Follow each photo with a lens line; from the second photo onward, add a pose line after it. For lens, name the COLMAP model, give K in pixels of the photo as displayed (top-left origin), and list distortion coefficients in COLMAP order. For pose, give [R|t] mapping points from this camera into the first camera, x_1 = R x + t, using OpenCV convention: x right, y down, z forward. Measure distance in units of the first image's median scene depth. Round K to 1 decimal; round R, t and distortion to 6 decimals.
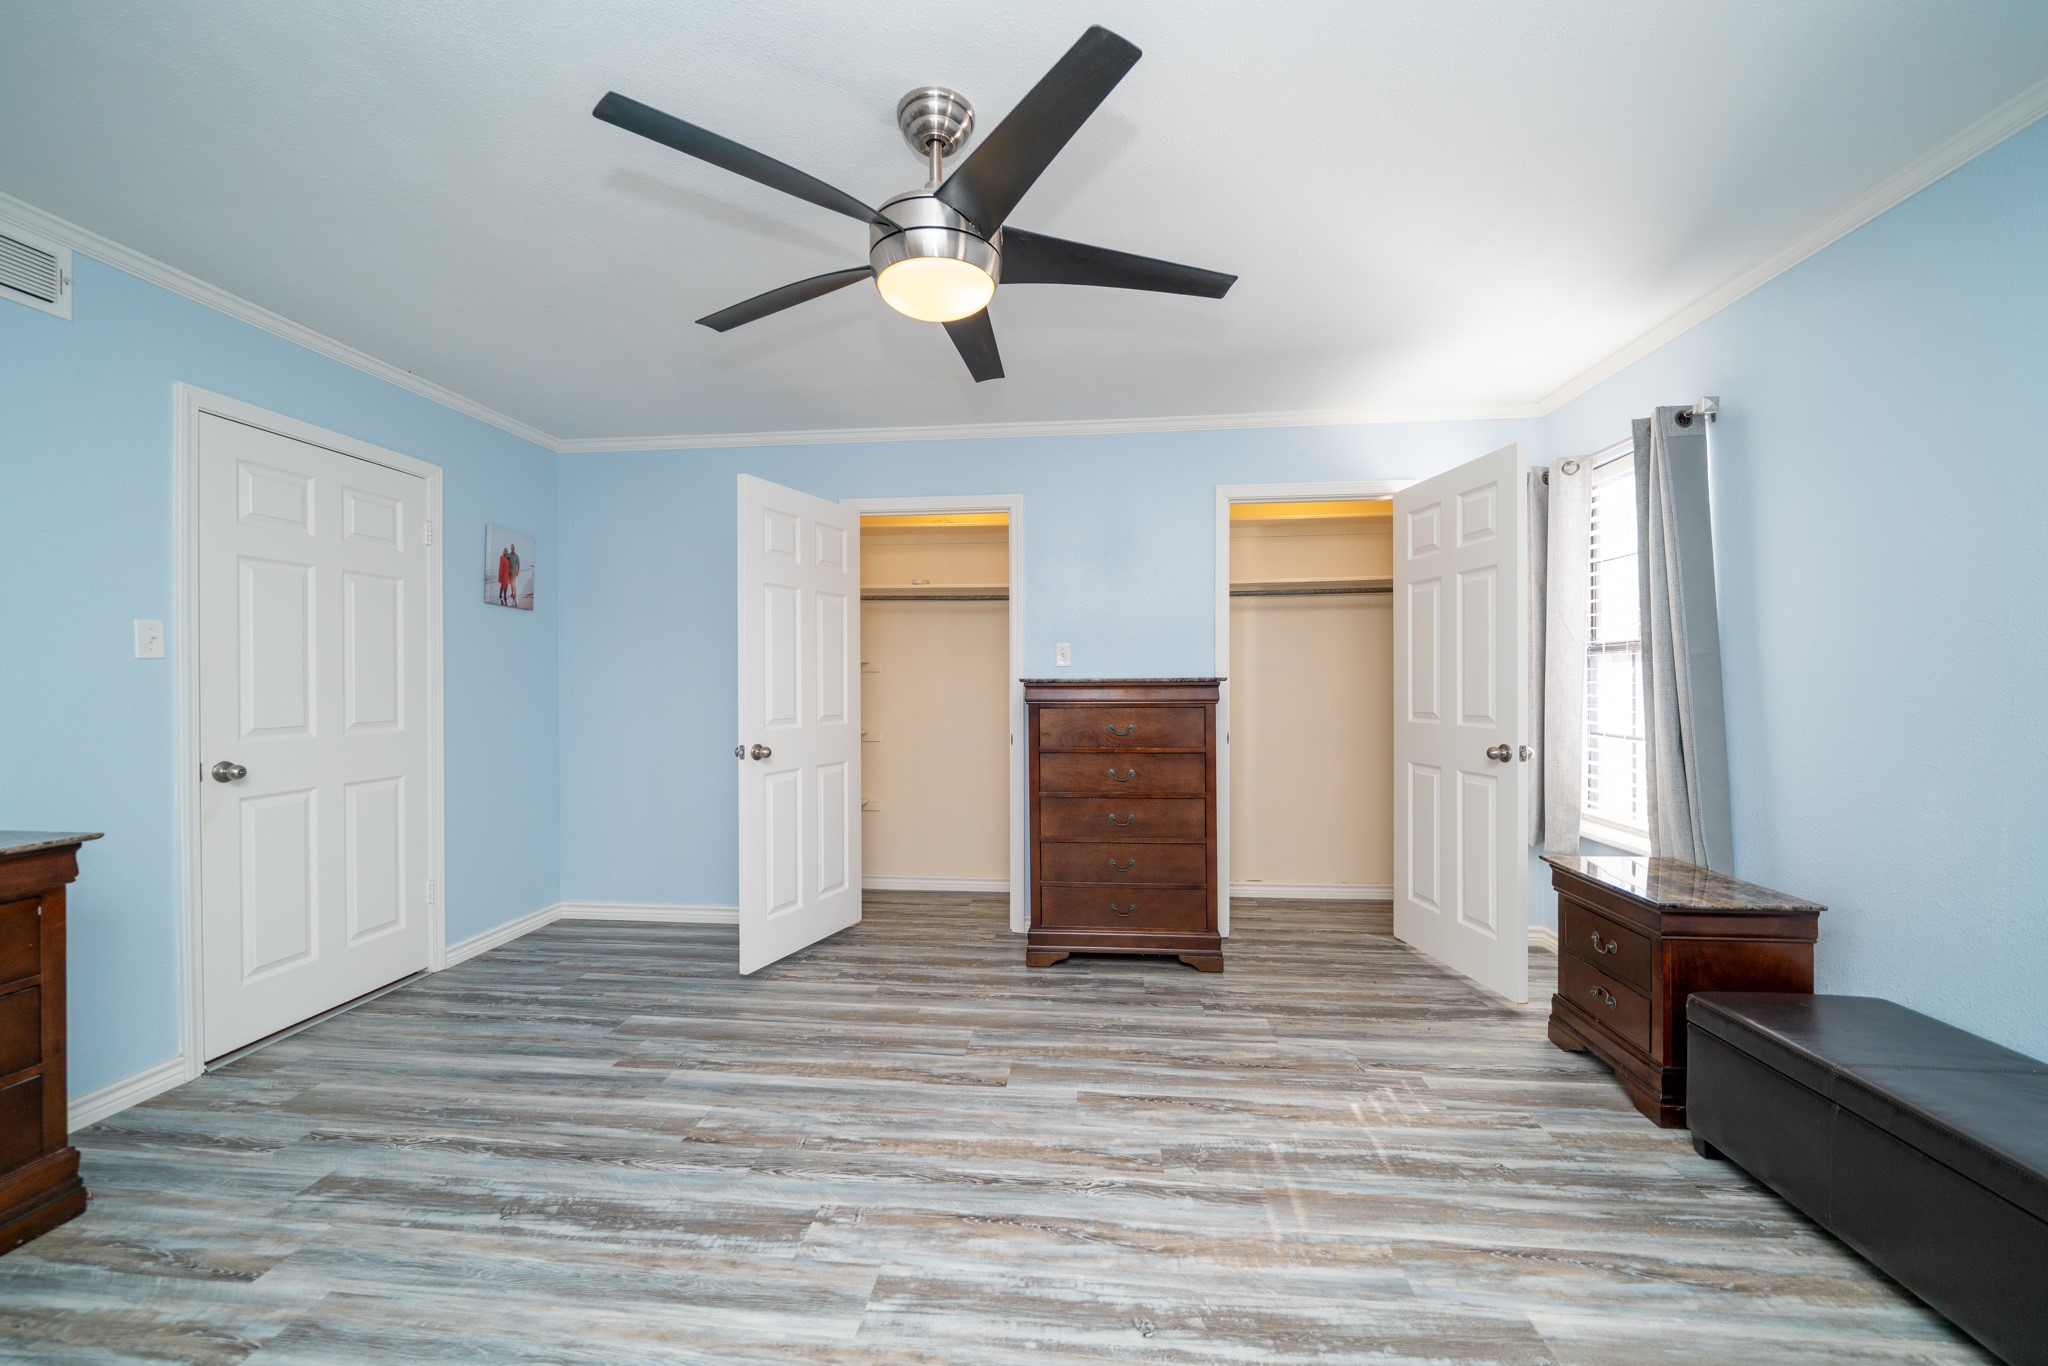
lens RADIAL K [[776.9, 0, 1024.0], [0, 776.9, 683.0], [0, 0, 1]] dist [0.000593, 0.000132]
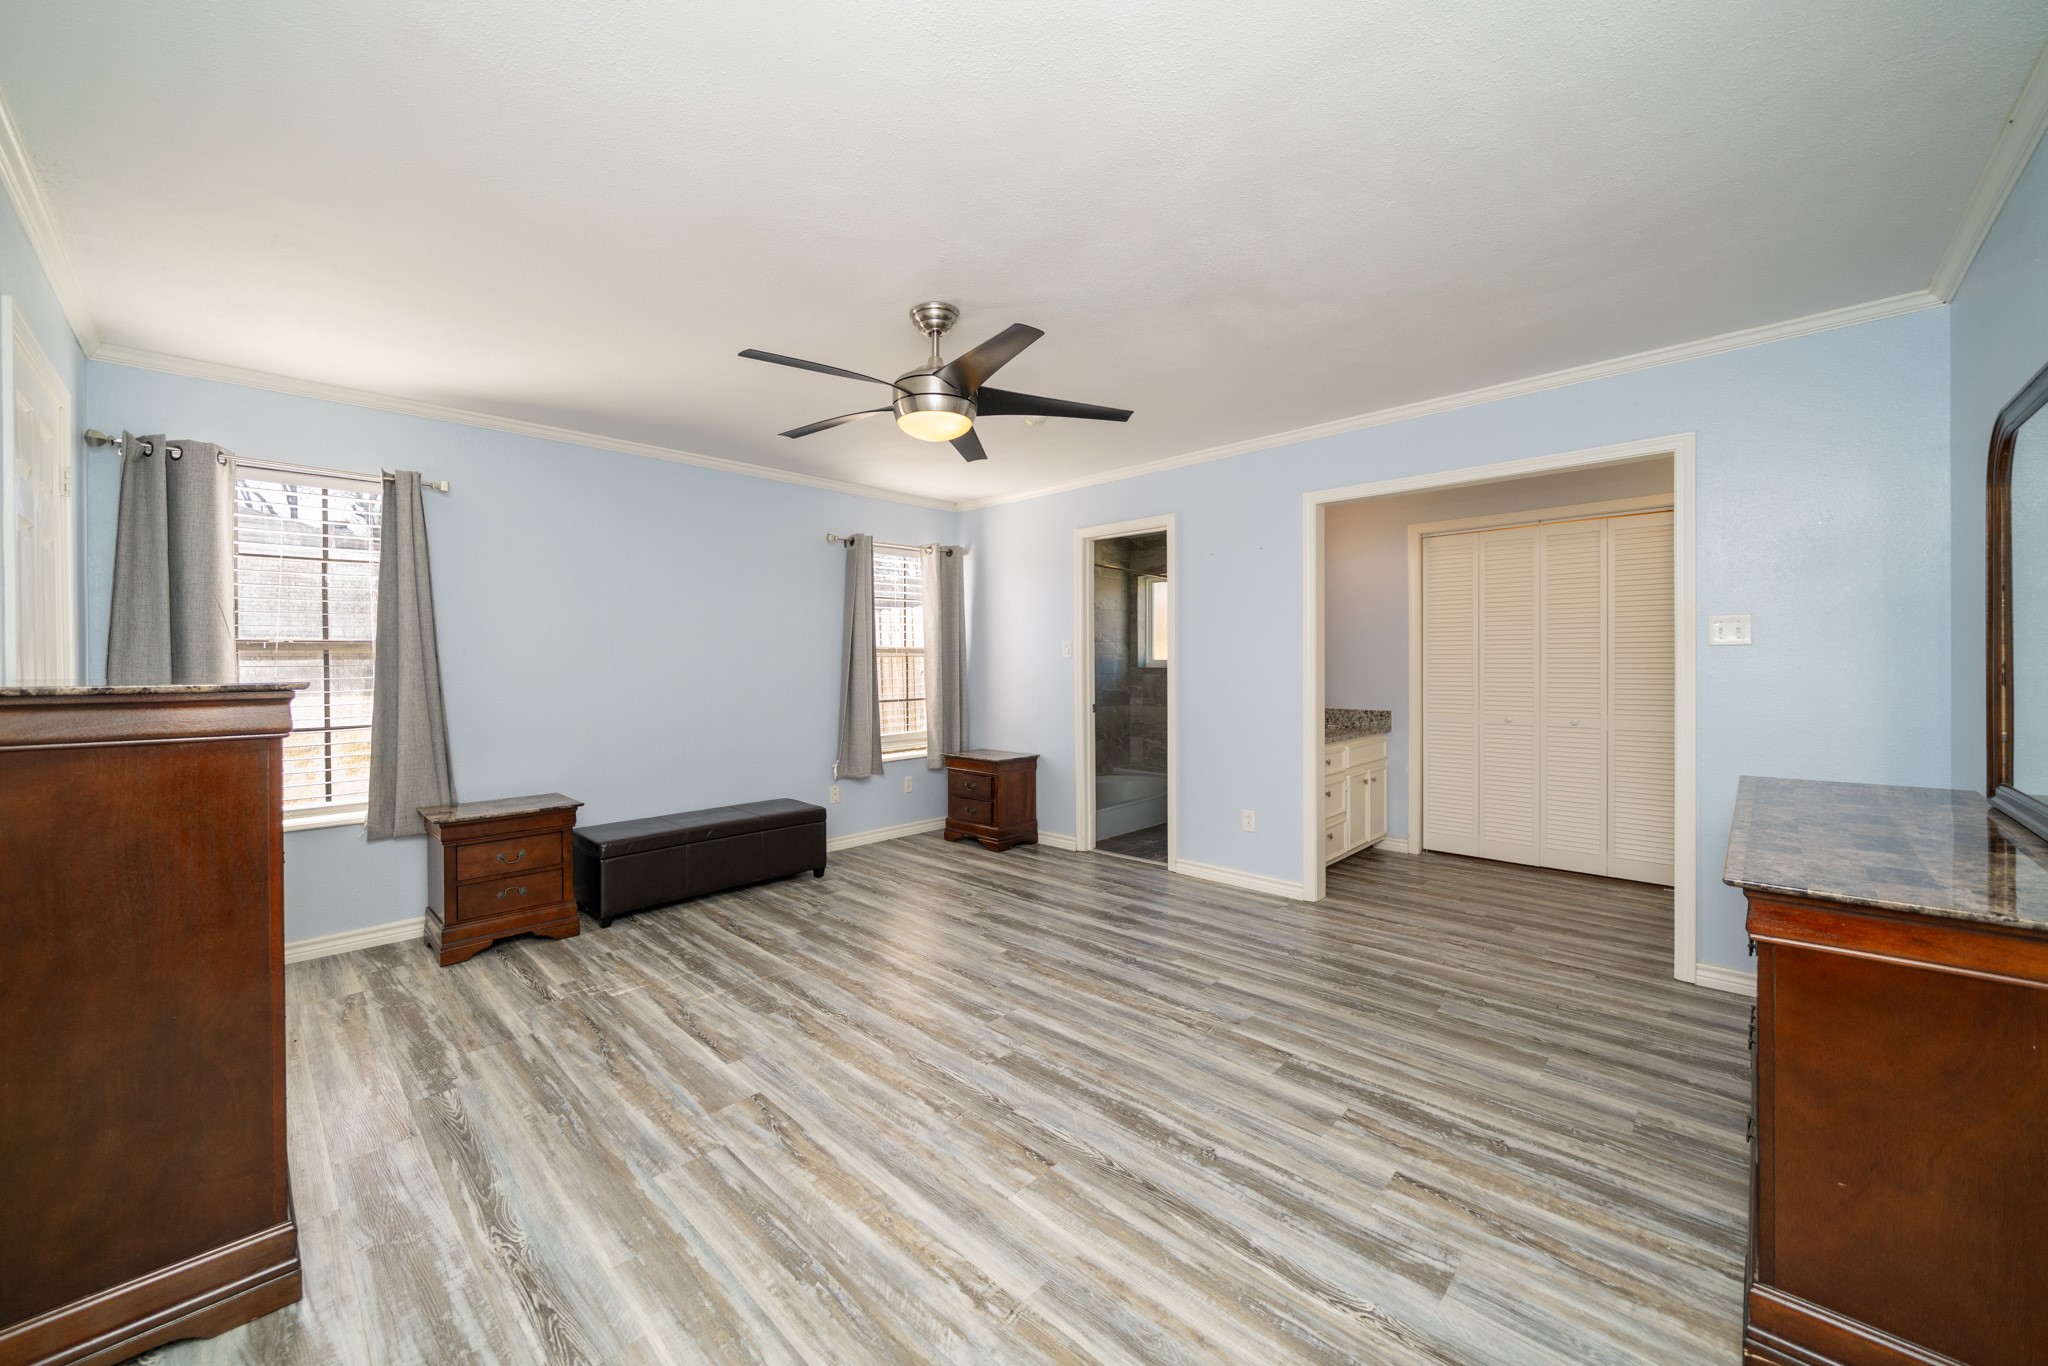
lens RADIAL K [[754.3, 0, 1016.7], [0, 754.3, 673.2], [0, 0, 1]] dist [0.000533, 0.000028]
pose [[-0.786725, 0.001633, 0.617302, -1.013519], [0.011329, 0.999866, 0.011793, -0.005605], [-0.617200, 0.016271, -0.786638, 1.823866]]
